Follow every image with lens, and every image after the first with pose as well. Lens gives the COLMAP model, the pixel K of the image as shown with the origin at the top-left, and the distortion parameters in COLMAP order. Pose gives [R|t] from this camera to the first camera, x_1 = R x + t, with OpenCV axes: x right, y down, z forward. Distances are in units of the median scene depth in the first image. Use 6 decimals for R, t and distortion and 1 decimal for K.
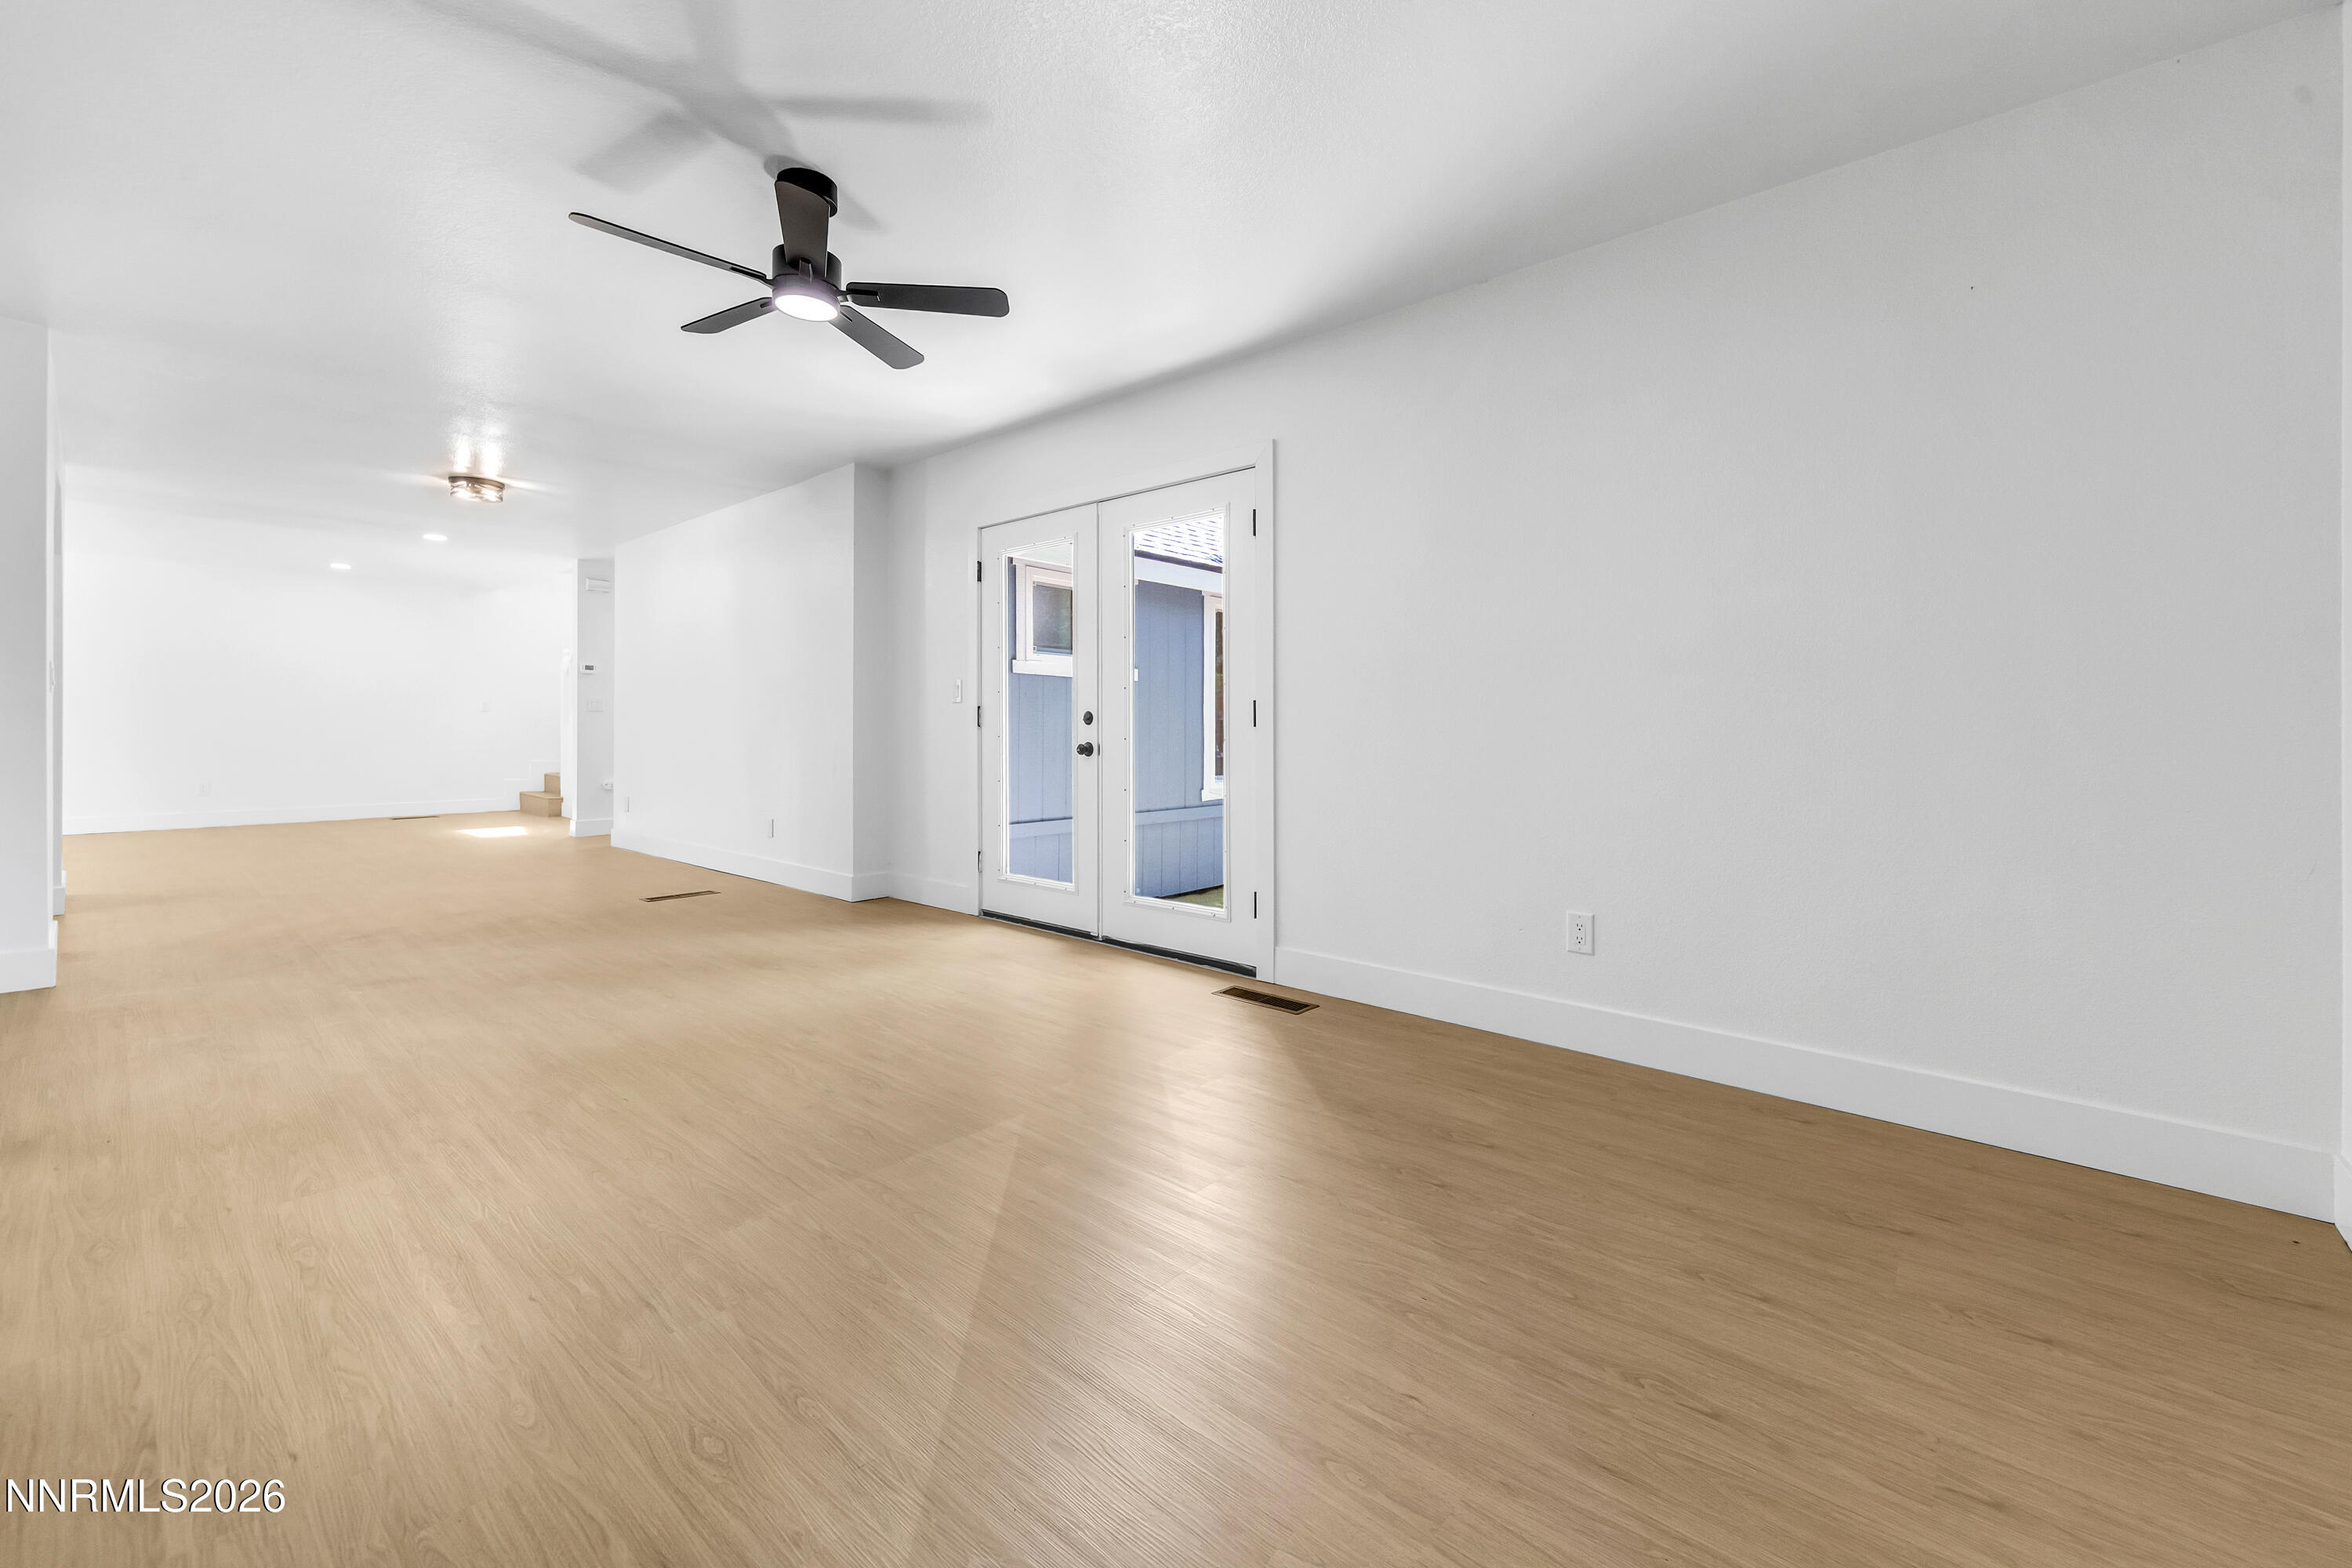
lens RADIAL K [[961.3, 0, 1178.3], [0, 961.3, 724.3], [0, 0, 1]] dist [0.000625, 0.000178]
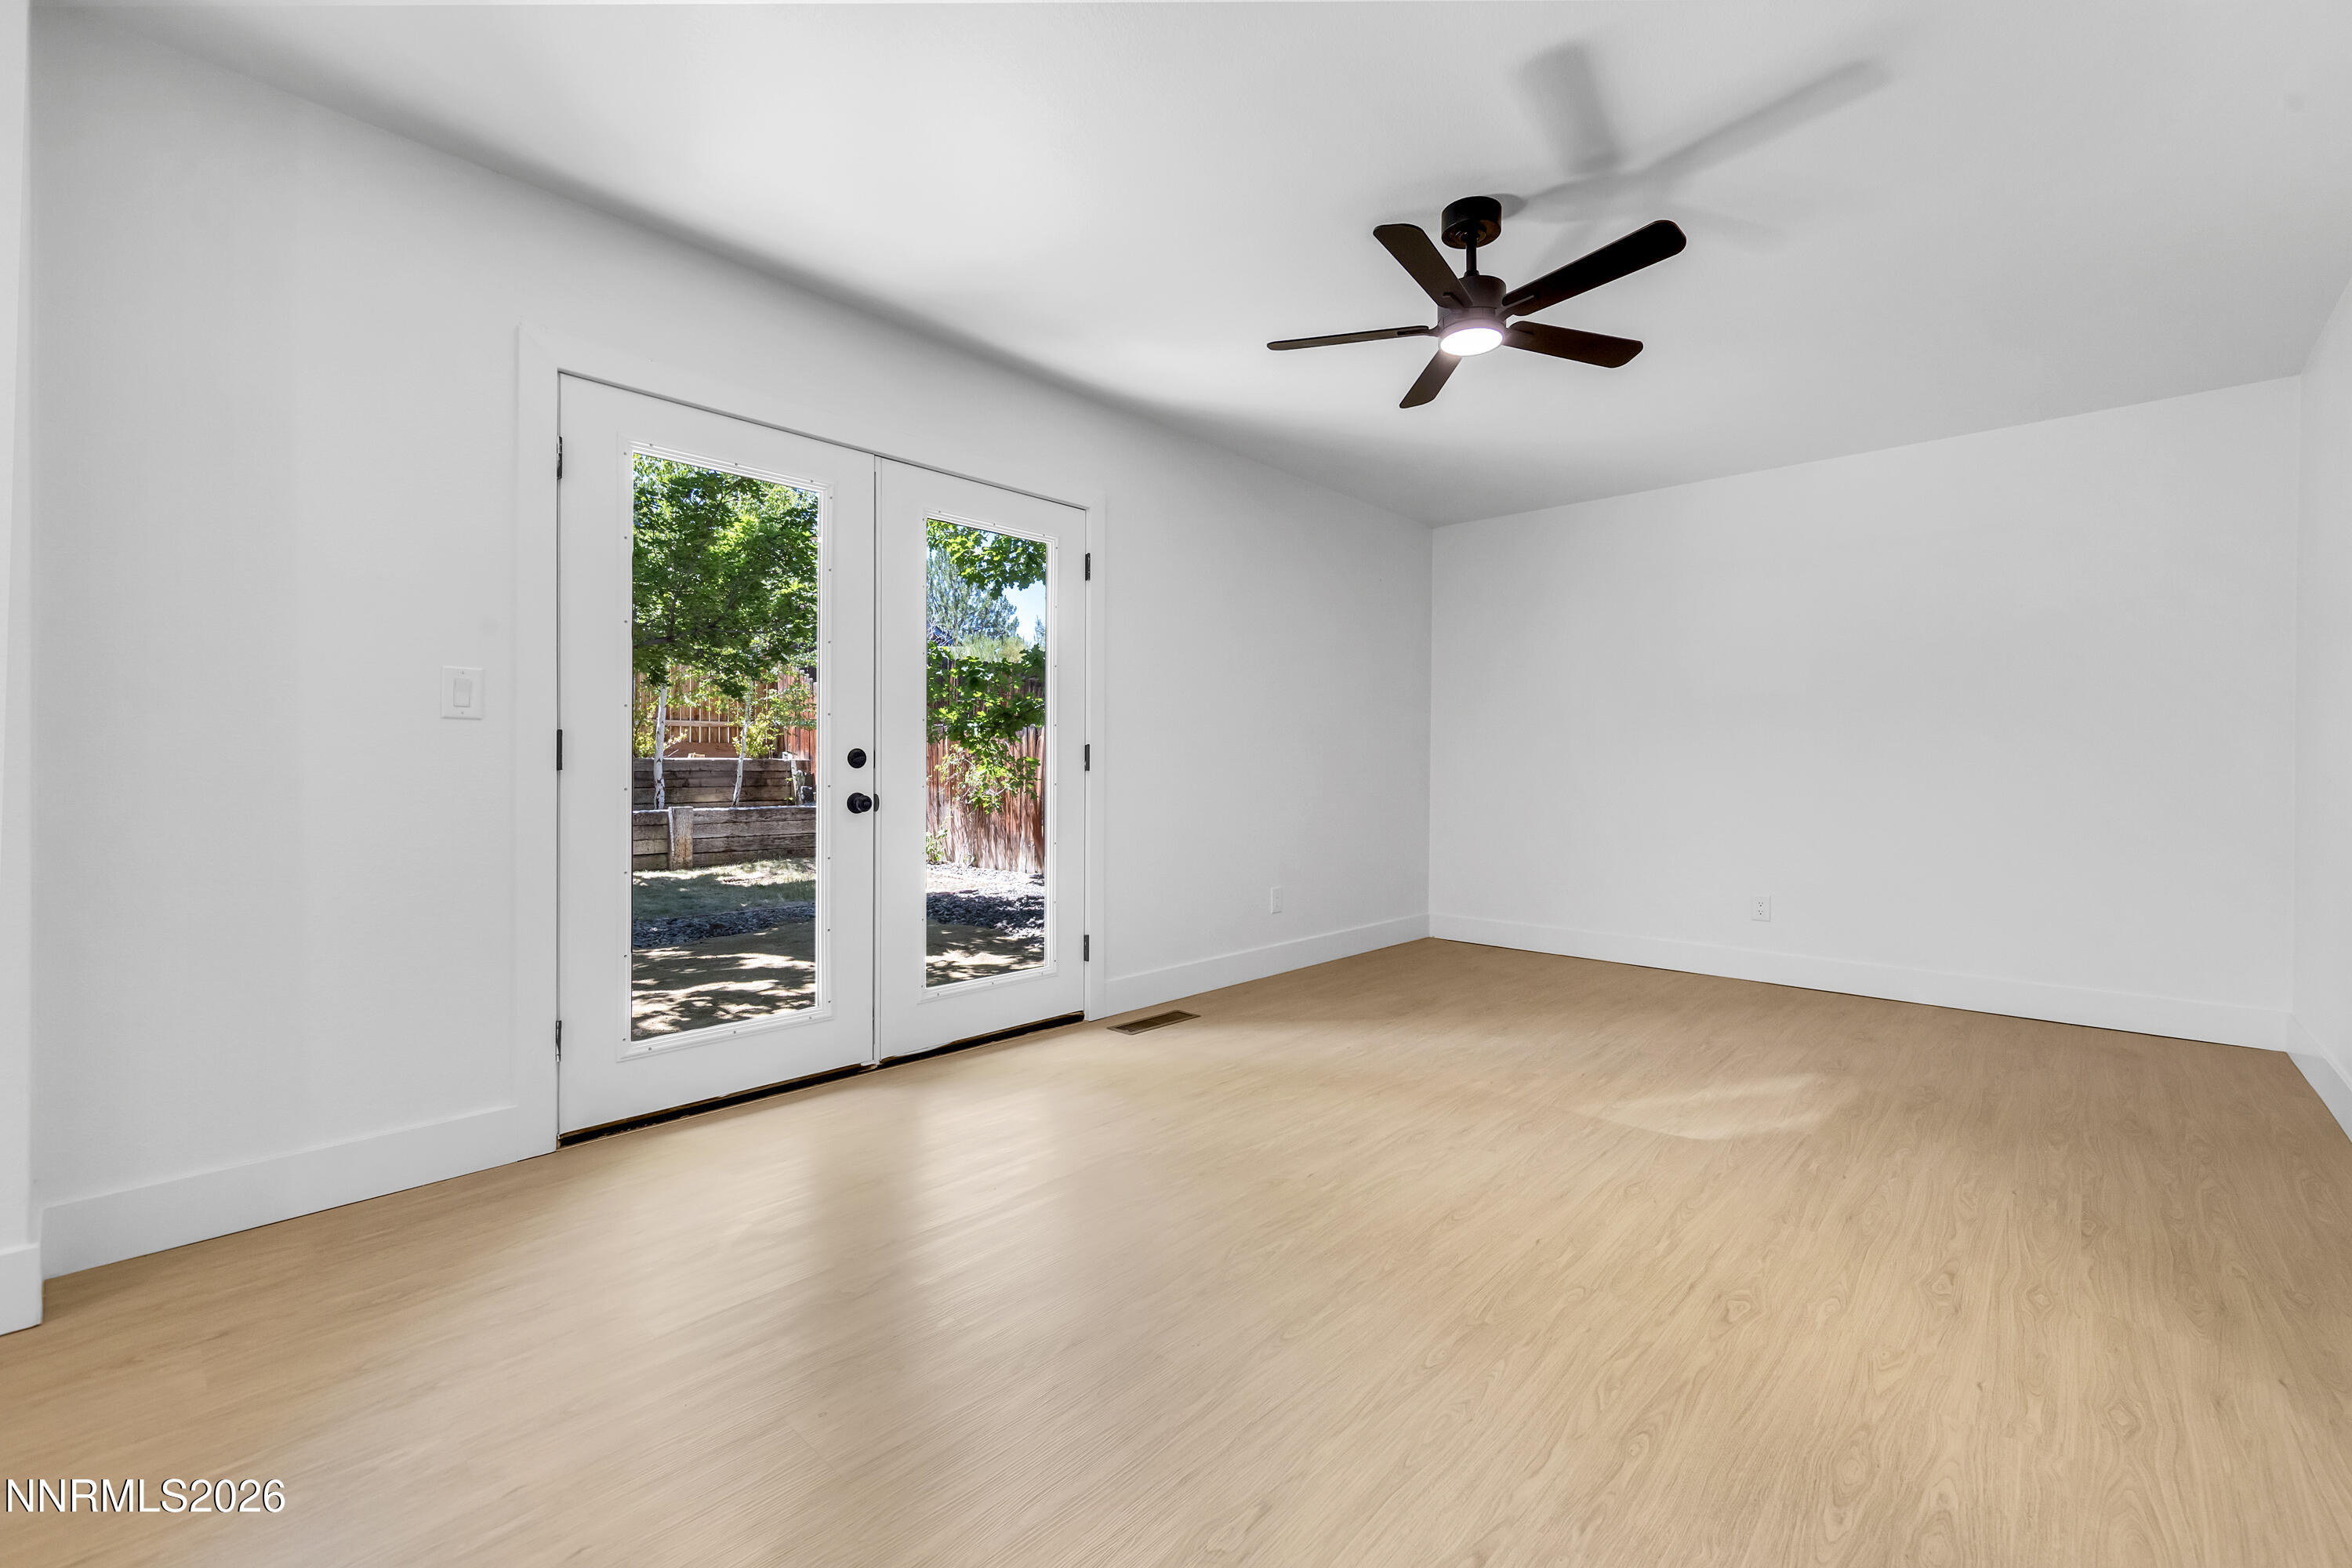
lens RADIAL K [[973.9, 0, 1237.8], [0, 973.9, 765.2], [0, 0, 1]] dist [-0.000459, -0.000054]
pose [[-0.009639, -0.001323, 0.999953, -1.617358], [-0.005926, 0.999982, 0.001266, -0.007780], [-0.999936, -0.005914, -0.009646, 1.471346]]
